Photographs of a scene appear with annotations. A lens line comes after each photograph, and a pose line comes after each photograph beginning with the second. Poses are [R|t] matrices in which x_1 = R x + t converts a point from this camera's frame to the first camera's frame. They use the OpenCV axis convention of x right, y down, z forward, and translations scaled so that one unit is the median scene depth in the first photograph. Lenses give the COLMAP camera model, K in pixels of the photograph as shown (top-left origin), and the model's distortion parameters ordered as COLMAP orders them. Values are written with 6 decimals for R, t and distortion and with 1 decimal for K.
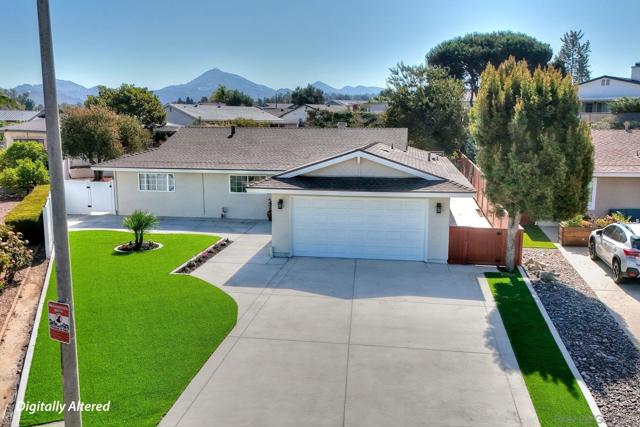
lens RADIAL K [[560.7, 0, 321.0], [0, 560.7, 213.6], [0, 0, 1]] dist [0.068449, -0.076450]
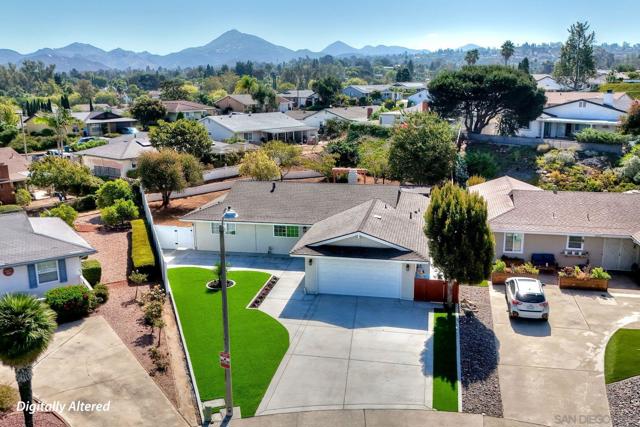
lens RADIAL K [[560.7, 0, 320.9], [0, 560.7, 217.7], [0, 0, 1]] dist [0.068449, -0.076450]
pose [[0.999358, -0.001602, -0.035798, 0.015068], [0.004227, 0.997296, 0.073364, -0.259474], [0.035584, -0.073468, 0.996663, -0.587674]]
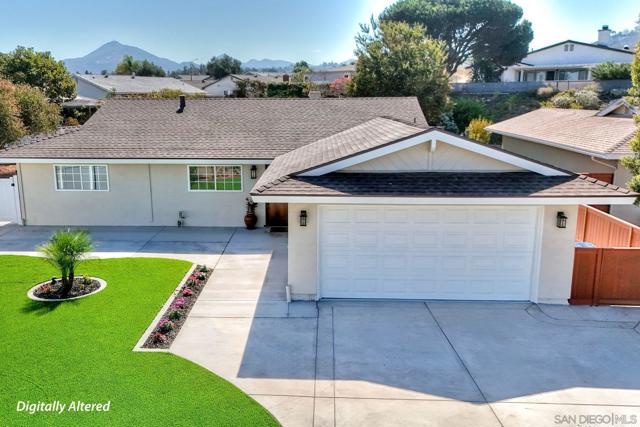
lens RADIAL K [[560.7, 0, 289.0], [0, 560.7, 213.5], [0, 0, 1]] dist [0.068449, -0.076450]
pose [[0.994148, -0.029415, 0.103940, -0.150929], [0.024858, 0.998684, 0.044866, -0.050059], [-0.105123, -0.042019, 0.993571, 0.376838]]
